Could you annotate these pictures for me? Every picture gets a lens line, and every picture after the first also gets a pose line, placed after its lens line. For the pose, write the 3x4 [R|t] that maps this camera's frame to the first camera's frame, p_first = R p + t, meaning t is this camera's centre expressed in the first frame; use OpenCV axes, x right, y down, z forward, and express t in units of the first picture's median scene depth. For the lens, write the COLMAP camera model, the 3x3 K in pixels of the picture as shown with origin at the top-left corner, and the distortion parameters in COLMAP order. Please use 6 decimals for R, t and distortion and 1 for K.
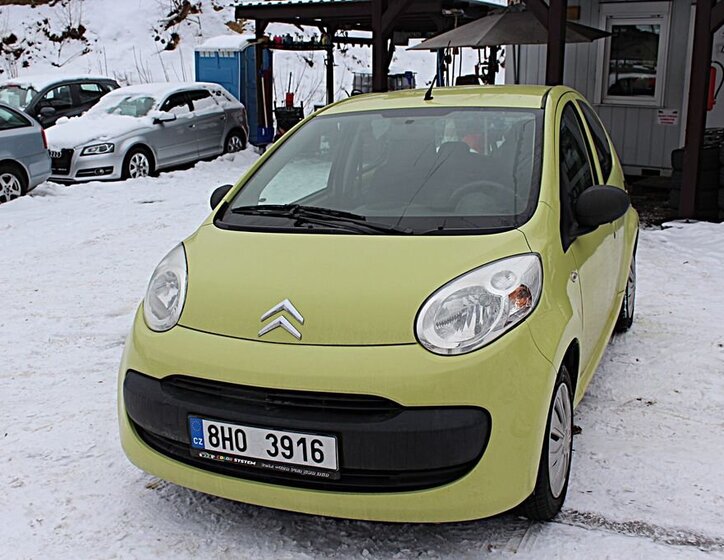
lens RADIAL K [[835.5, 0, 362.0], [0, 835.5, 280.0], [0, 0, 1]] dist [-0.125226, 0.116718]
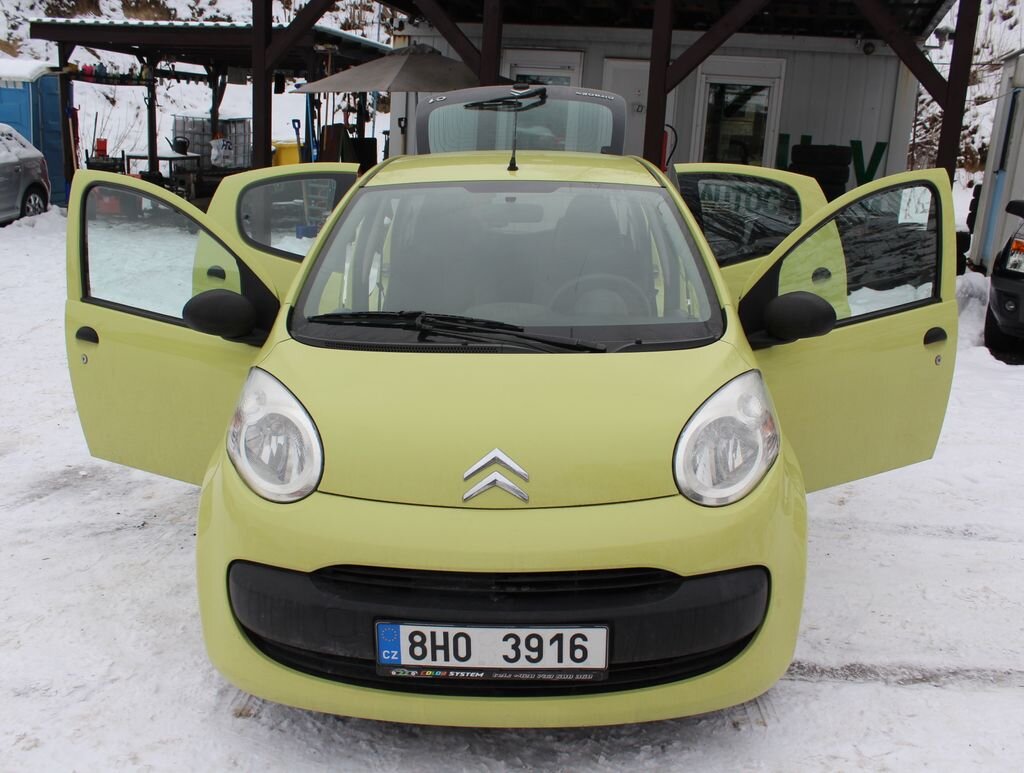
lens RADIAL K [[967.4, 0, 512.0], [0, 967.4, 386.5], [0, 0, 1]] dist [-0.171061, 0.150125]
pose [[0.926368, -0.048800, 0.373445, -0.117254], [0.037554, 0.998597, 0.037335, -0.018765], [-0.374743, -0.020561, 0.926901, 0.059990]]
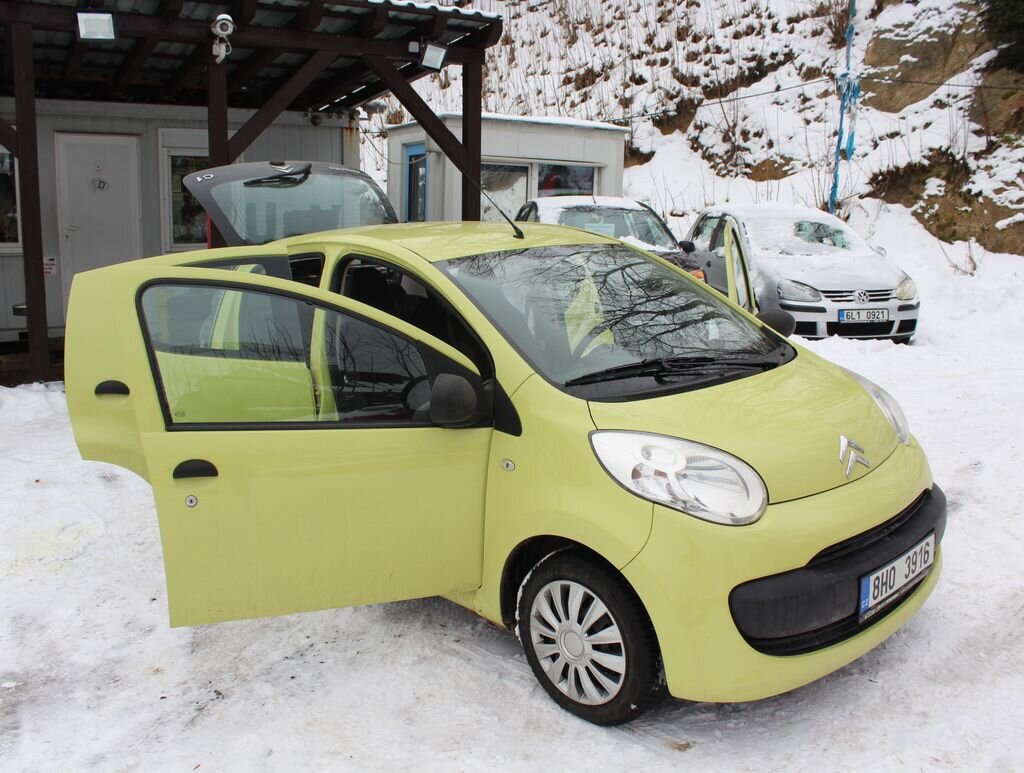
lens RADIAL K [[967.4, 0, 512.0], [0, 967.4, 386.5], [0, 0, 1]] dist [-0.171061, 0.150125]
pose [[0.377588, -0.150377, 0.913682, -0.376284], [0.211229, 0.974697, 0.073127, -0.059771], [-0.901560, 0.165384, 0.399798, 0.264798]]
